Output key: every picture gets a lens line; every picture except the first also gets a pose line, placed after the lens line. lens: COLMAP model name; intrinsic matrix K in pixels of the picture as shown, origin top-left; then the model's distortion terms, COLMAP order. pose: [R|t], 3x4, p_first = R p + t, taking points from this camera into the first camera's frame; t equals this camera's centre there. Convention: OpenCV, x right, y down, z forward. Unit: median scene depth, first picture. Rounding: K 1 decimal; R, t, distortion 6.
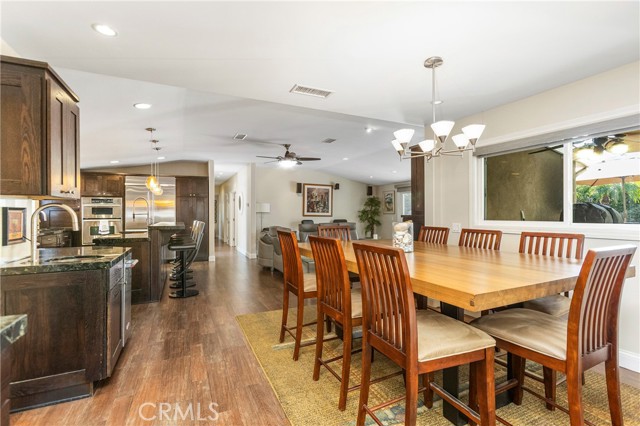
lens RADIAL K [[291.3, 0, 315.9], [0, 291.3, 215.7], [0, 0, 1]] dist [-0.010522, 0.005762]
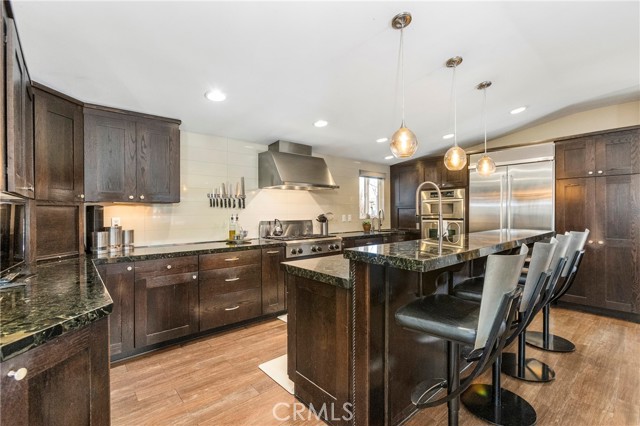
lens RADIAL K [[291.3, 0, 324.1], [0, 291.3, 211.8], [0, 0, 1]] dist [-0.010522, 0.005762]
pose [[0.289120, 0.003525, -0.957287, -0.083464], [-0.001526, 0.999994, 0.003222, -0.006939], [0.957292, 0.000530, 0.289123, 0.353863]]
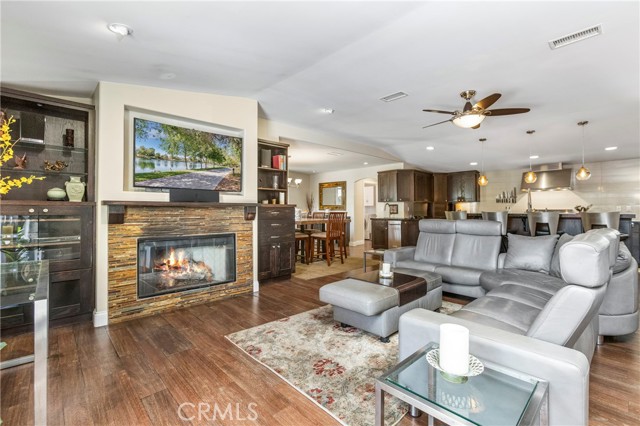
lens RADIAL K [[291.3, 0, 318.3], [0, 291.3, 207.8], [0, 0, 1]] dist [-0.010522, 0.005762]
pose [[-0.945785, -0.001173, -0.324790, 0.260247], [0.000313, 0.999990, -0.004524, 0.005844], [0.324792, -0.004381, -0.945775, 0.926328]]
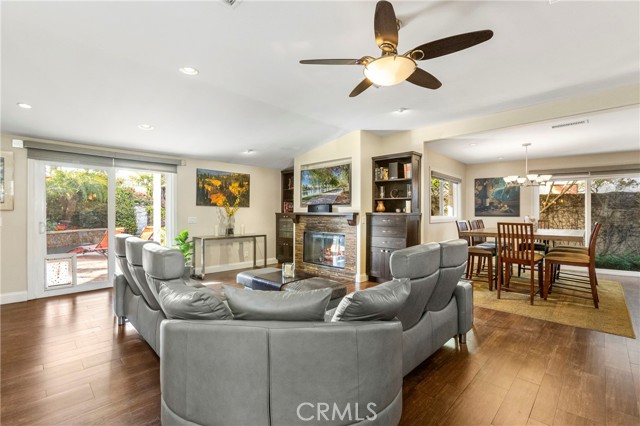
lens RADIAL K [[291.3, 0, 322.2], [0, 291.3, 215.4], [0, 0, 1]] dist [-0.010522, 0.005762]
pose [[-0.364331, -0.008783, 0.931228, -0.254831], [0.002100, 0.999945, 0.010253, -0.003300], [-0.931267, 0.005691, -0.364293, 0.756461]]
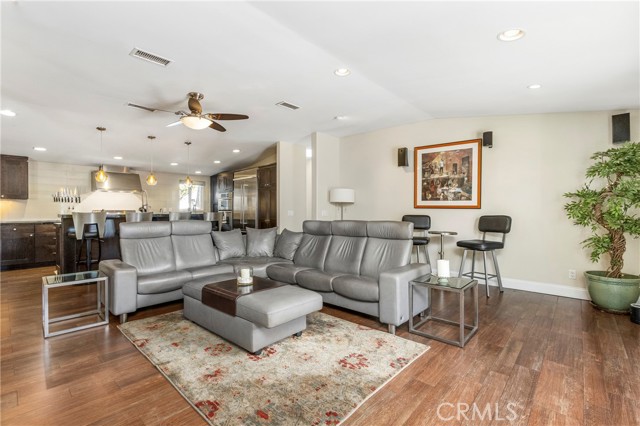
lens RADIAL K [[291.3, 0, 320.4], [0, 291.3, 211.3], [0, 0, 1]] dist [-0.010522, 0.005762]
pose [[0.398073, 0.005434, -0.917337, 0.377065], [-0.002081, 0.999985, 0.005020, 0.005392], [0.917351, -0.000090, 0.398079, 0.616853]]
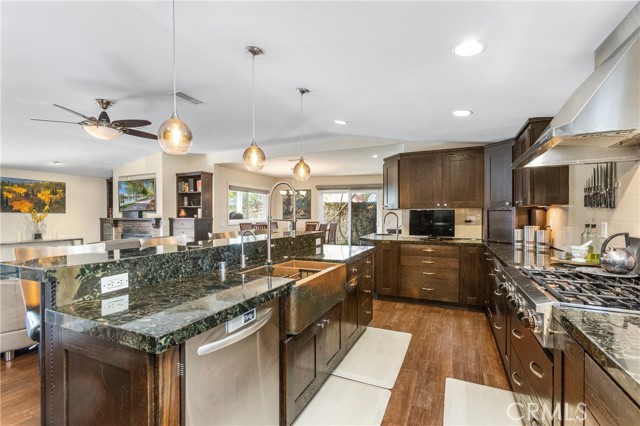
lens RADIAL K [[291.3, 0, 329.2], [0, 291.3, 217.1], [0, 0, 1]] dist [-0.010522, 0.005762]
pose [[-0.663870, -0.002526, 0.747843, -0.524490], [0.009167, 0.999892, 0.011515, -0.008428], [-0.747791, 0.014500, -0.663775, 0.656840]]
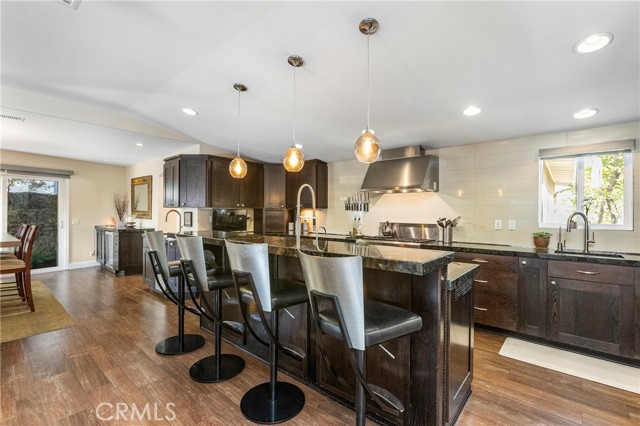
lens RADIAL K [[291.3, 0, 322.0], [0, 291.3, 211.8], [0, 0, 1]] dist [-0.010522, 0.005762]
pose [[-0.907234, -0.007527, -0.420559, -0.212941], [-0.007457, 0.999971, -0.001810, -0.007728], [0.420560, 0.001494, -0.907263, 0.779247]]
